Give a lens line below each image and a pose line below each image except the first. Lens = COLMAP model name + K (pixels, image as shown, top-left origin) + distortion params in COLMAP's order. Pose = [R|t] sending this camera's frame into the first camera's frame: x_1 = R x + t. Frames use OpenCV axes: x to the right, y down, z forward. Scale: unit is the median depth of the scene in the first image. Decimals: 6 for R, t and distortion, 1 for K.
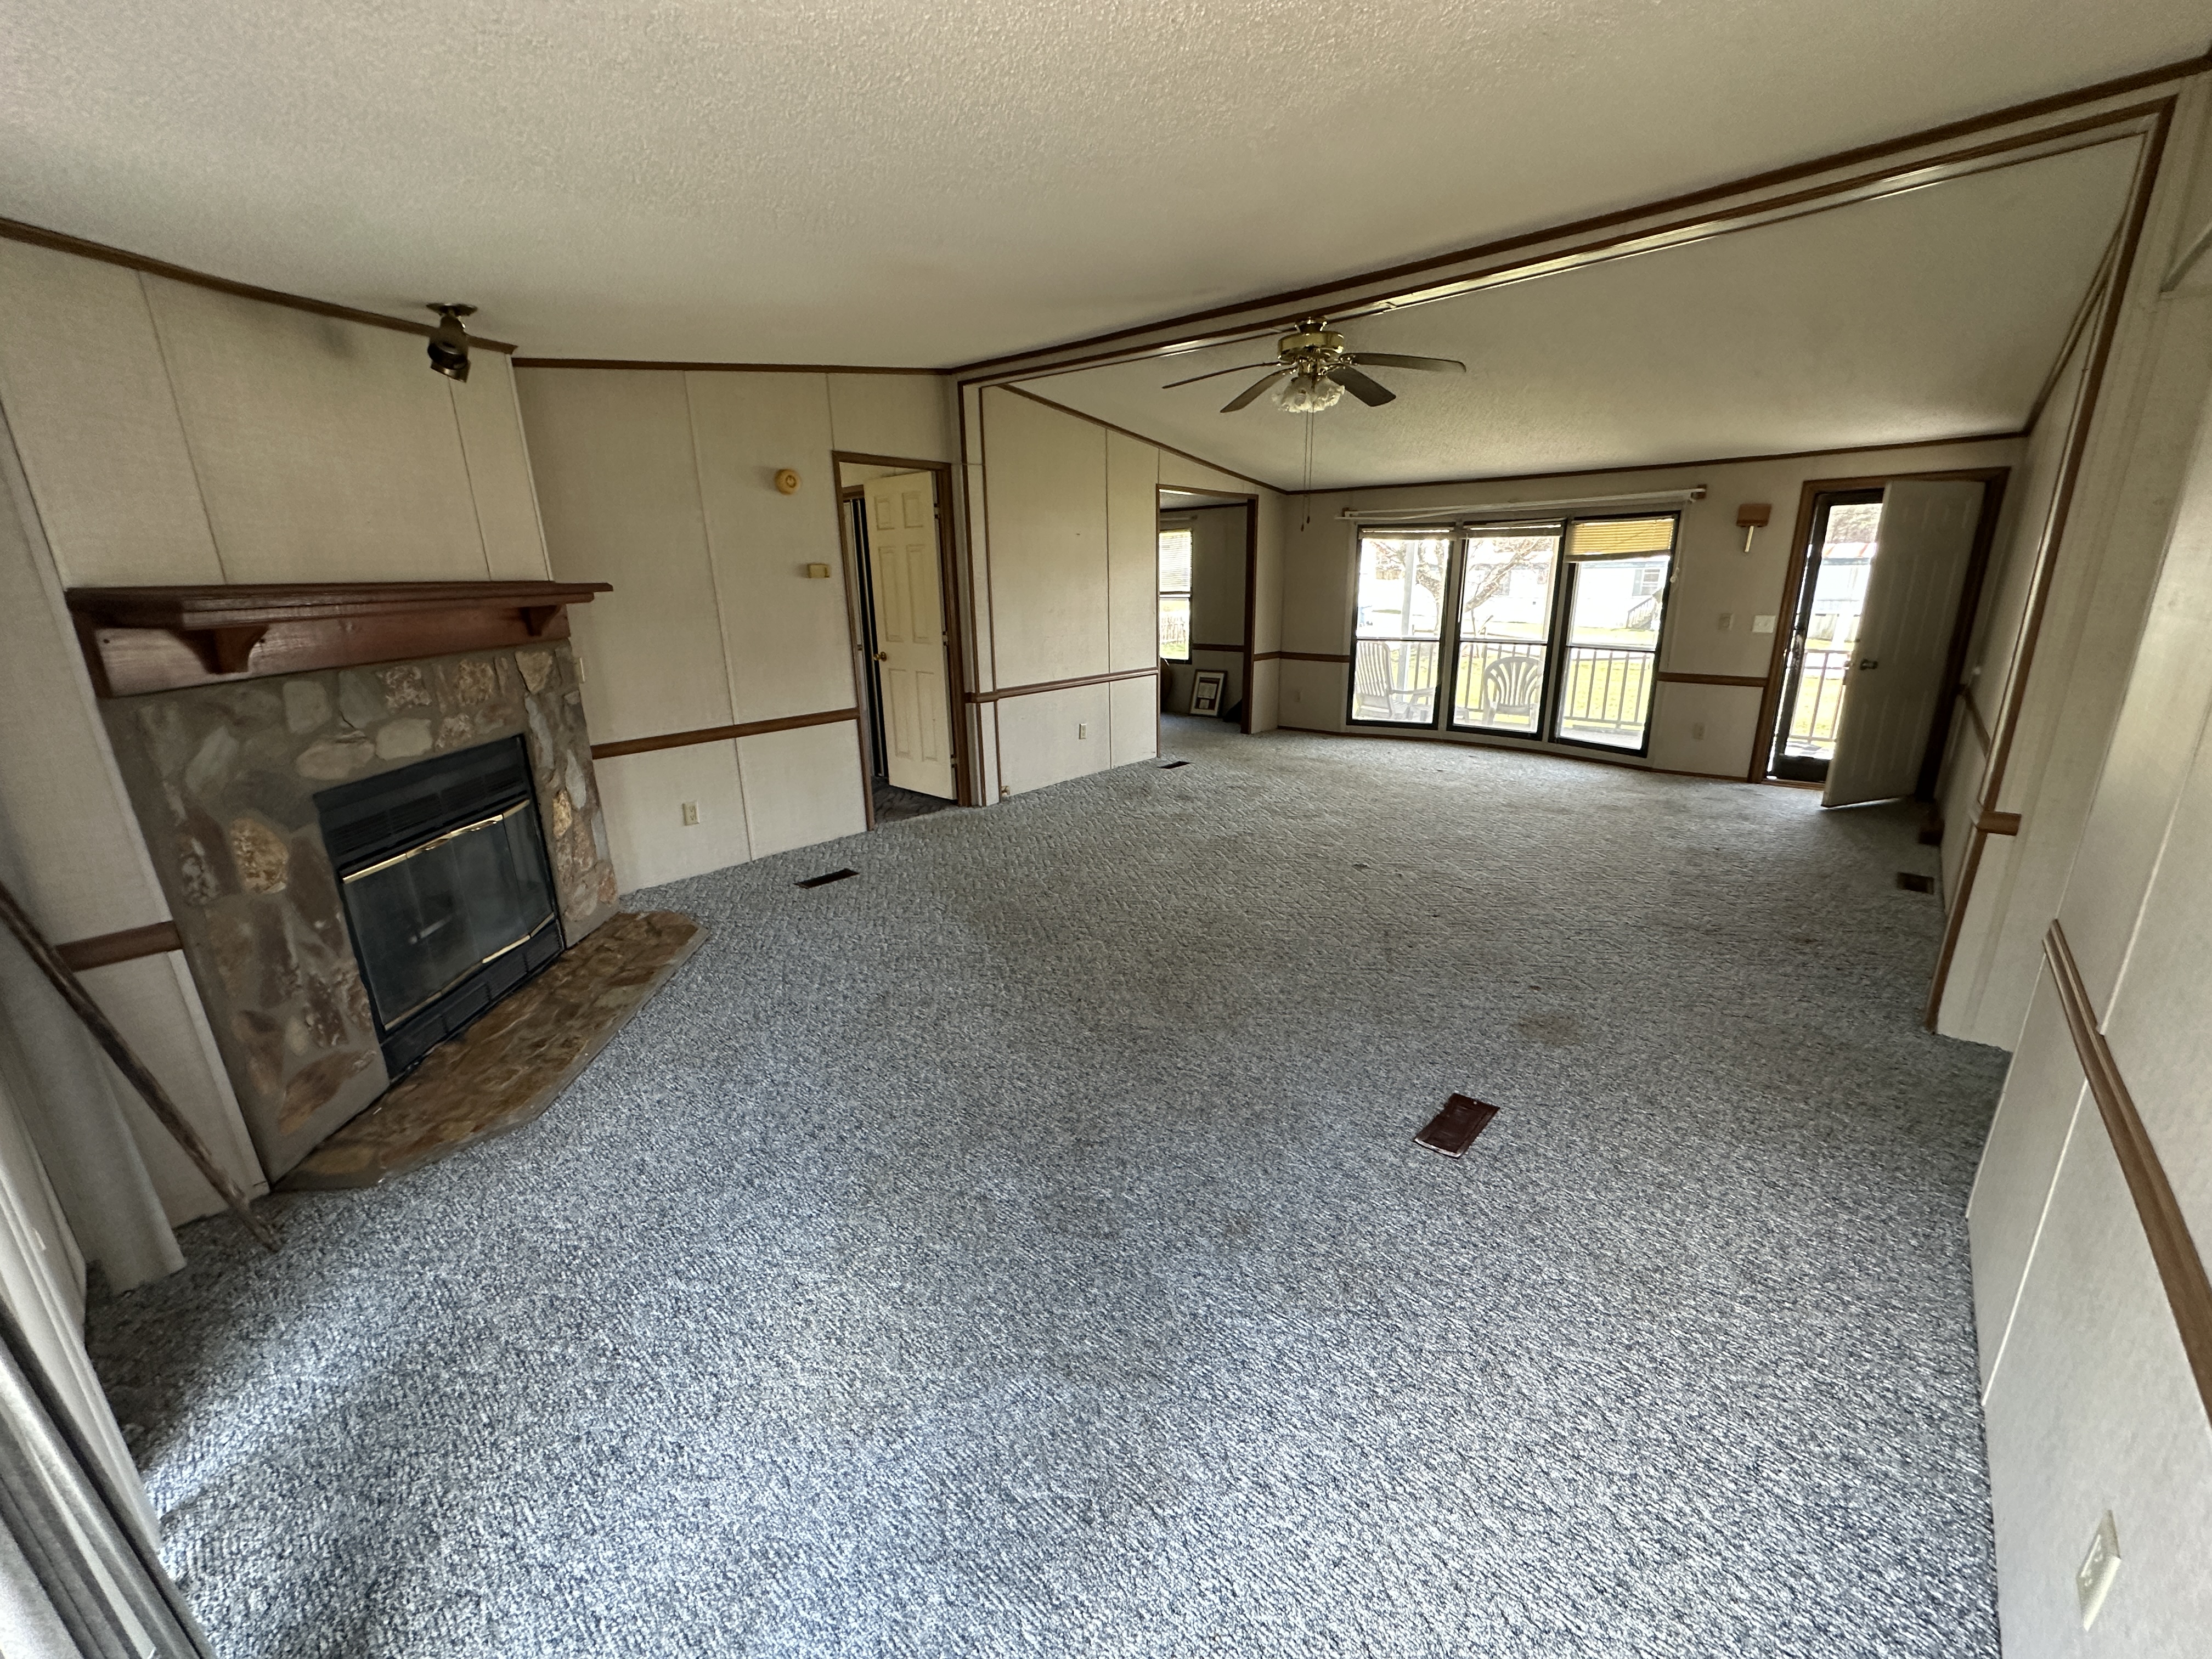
lens RADIAL K [[881.5, 0, 1106.3], [0, 881.5, 826.9], [0, 0, 1]] dist [-0.007095, 0.000669]
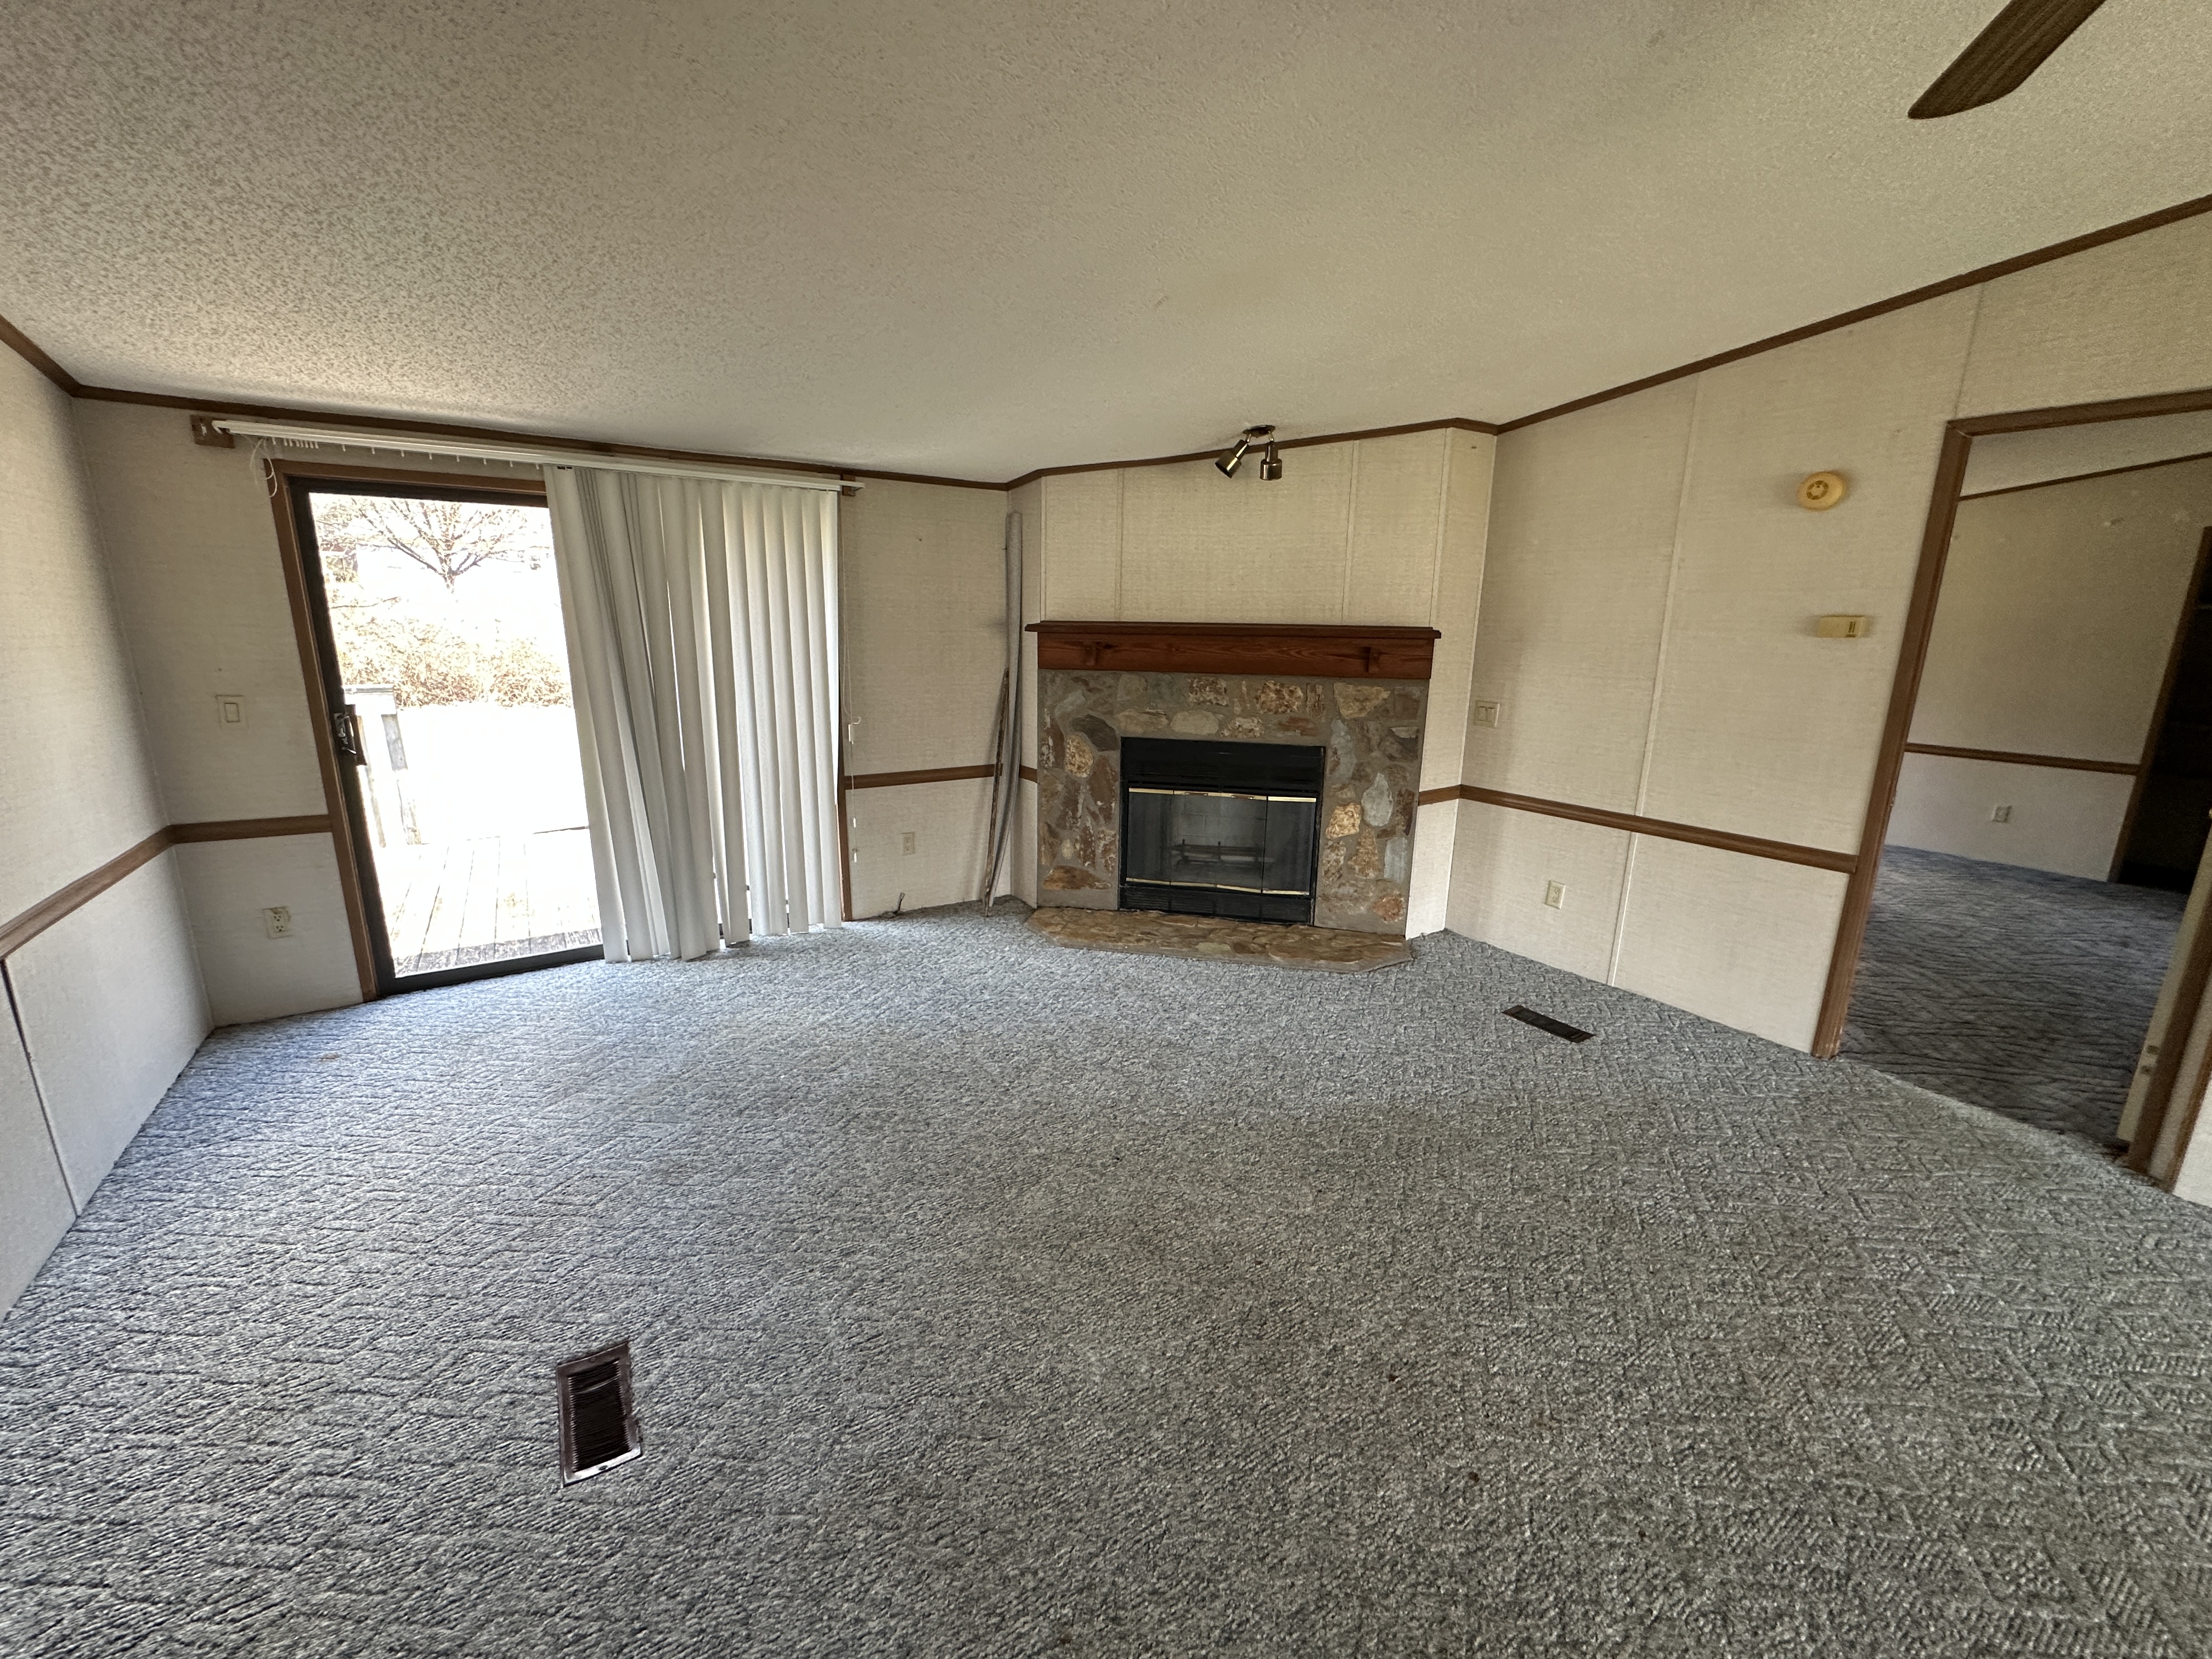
lens RADIAL K [[881.5, 0, 1107.0], [0, 881.5, 827.1], [0, 0, 1]] dist [-0.007095, 0.000669]
pose [[-0.266864, 0.230771, -0.935697, 0.645322], [-0.278656, 0.910959, 0.304144, -0.313404], [0.922570, 0.341903, -0.178796, 1.036385]]
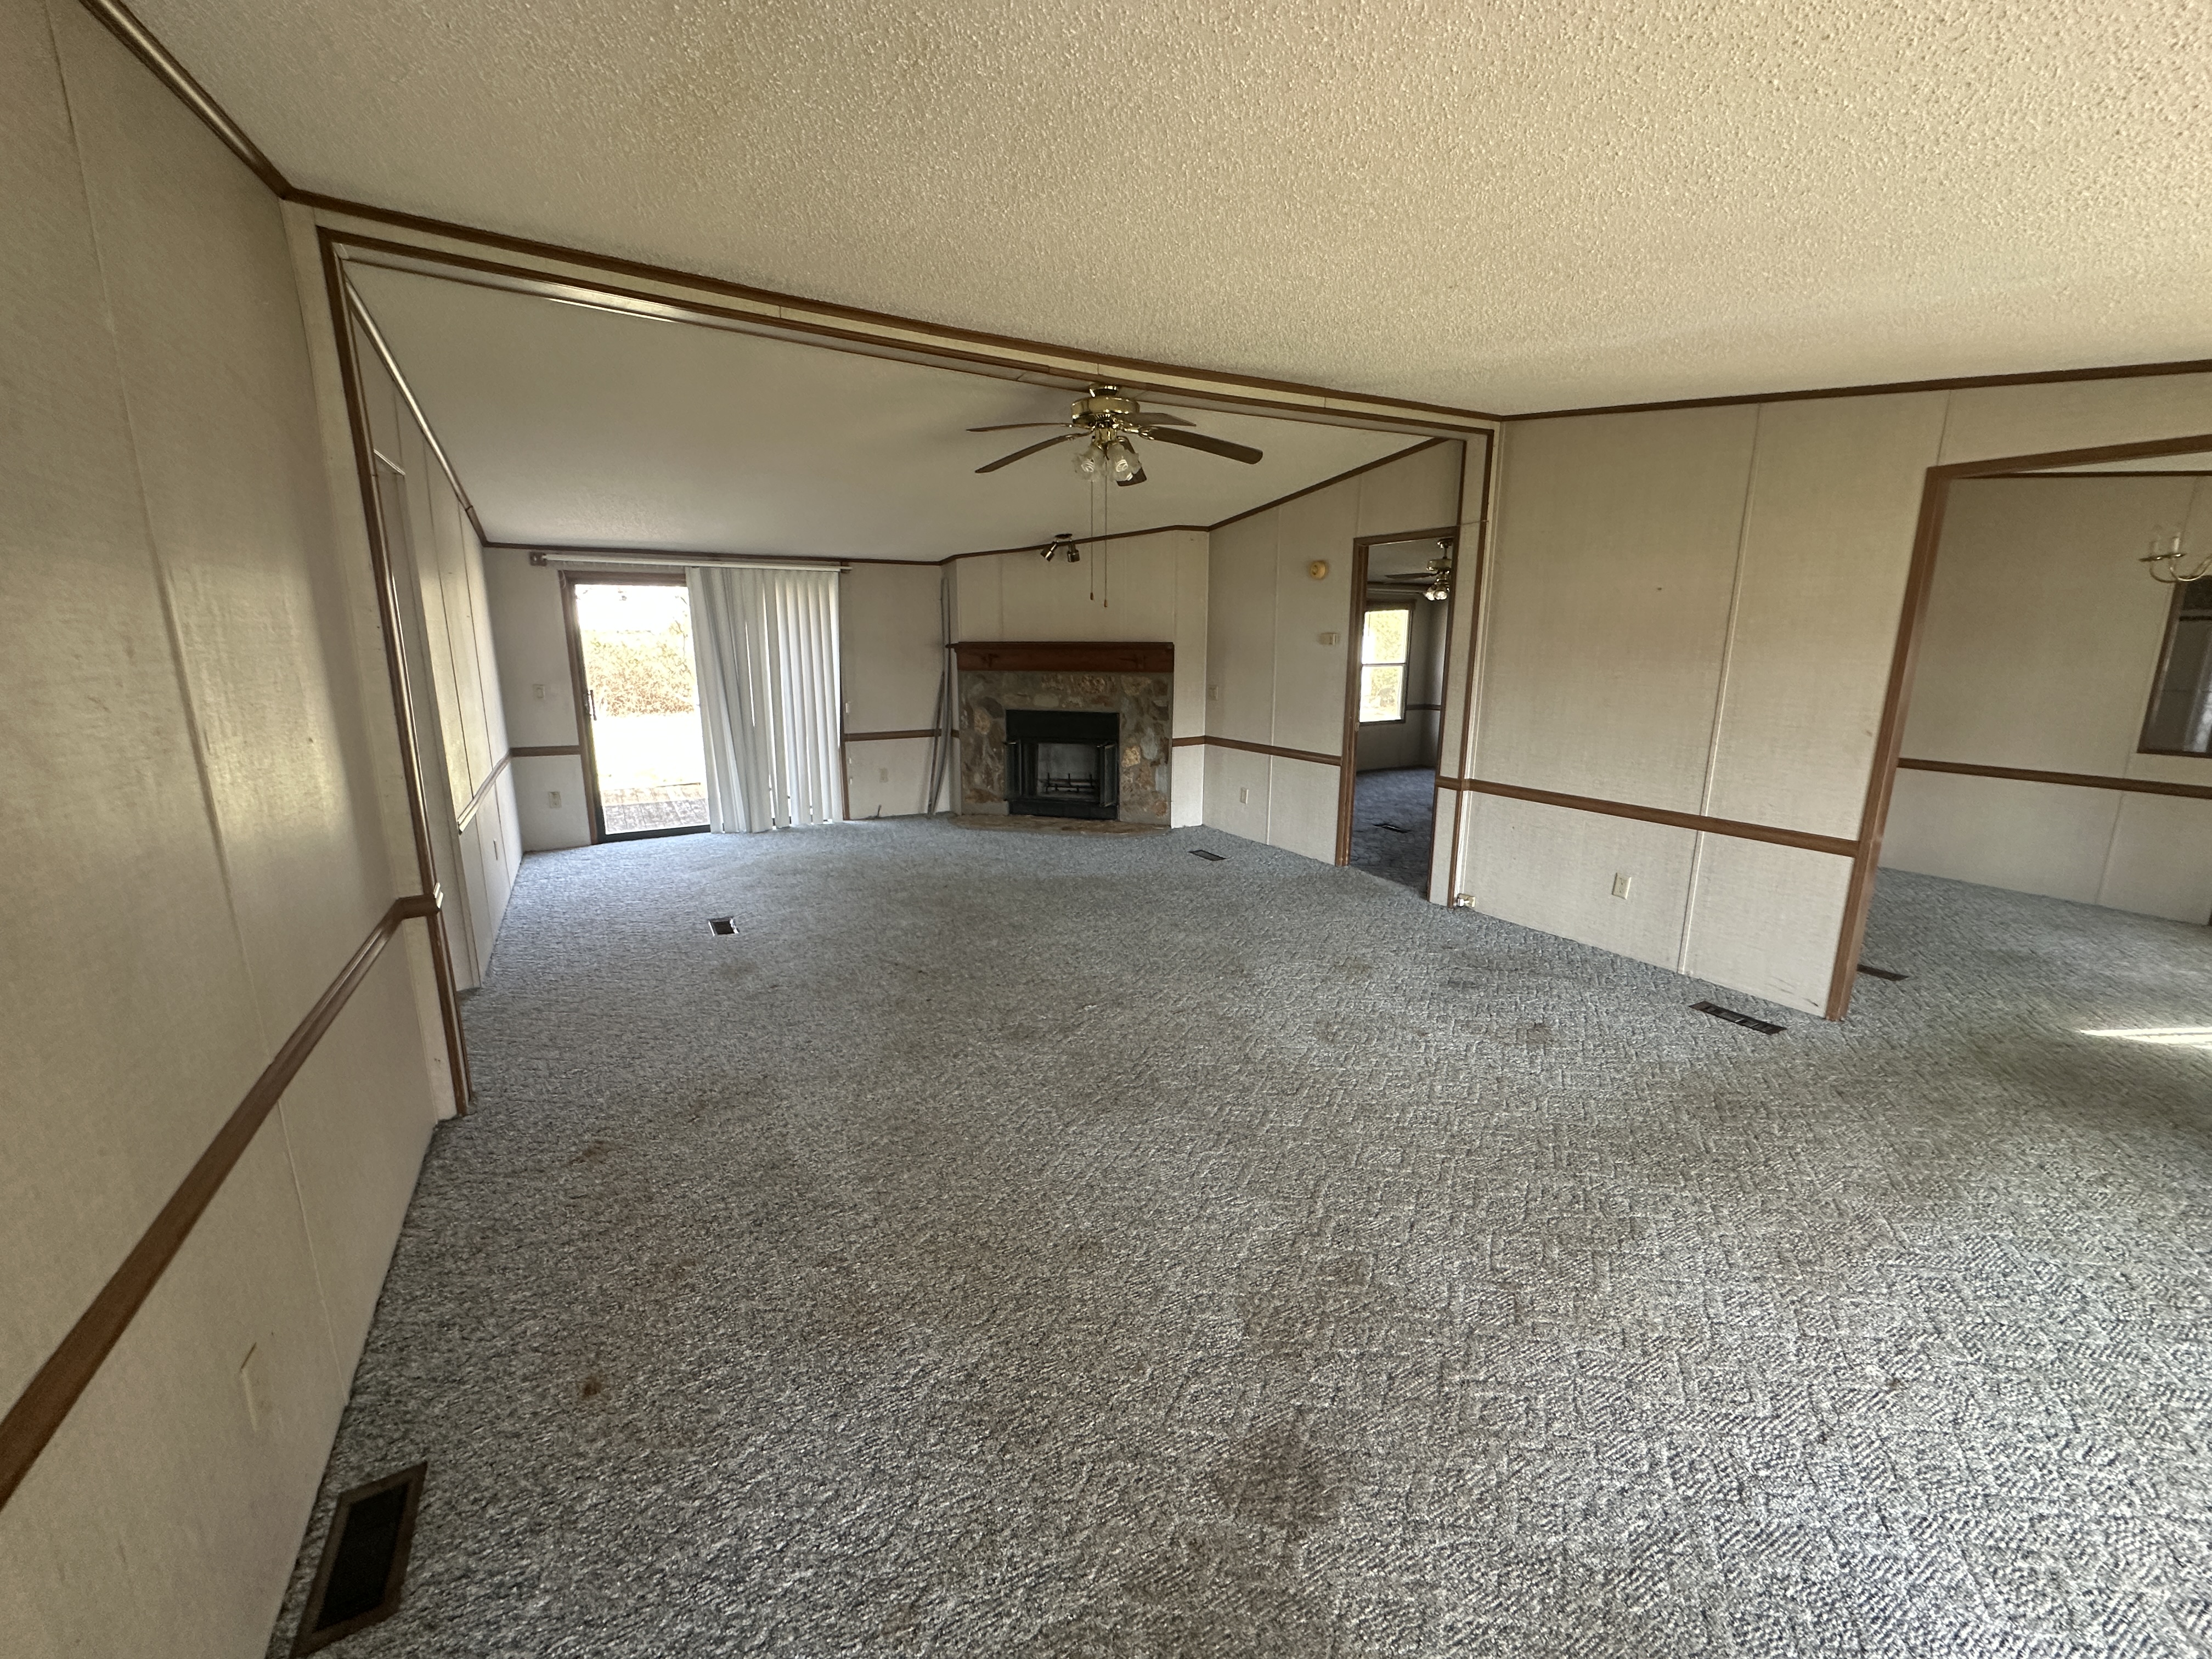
lens RADIAL K [[881.5, 0, 1102.0], [0, 881.5, 831.8], [0, 0, 1]] dist [-0.007095, 0.000669]
pose [[-0.331008, 0.215416, -0.918711, 1.442639], [-0.257544, 0.916007, 0.307574, -0.515724], [0.907802, 0.338418, -0.247727, 1.681444]]
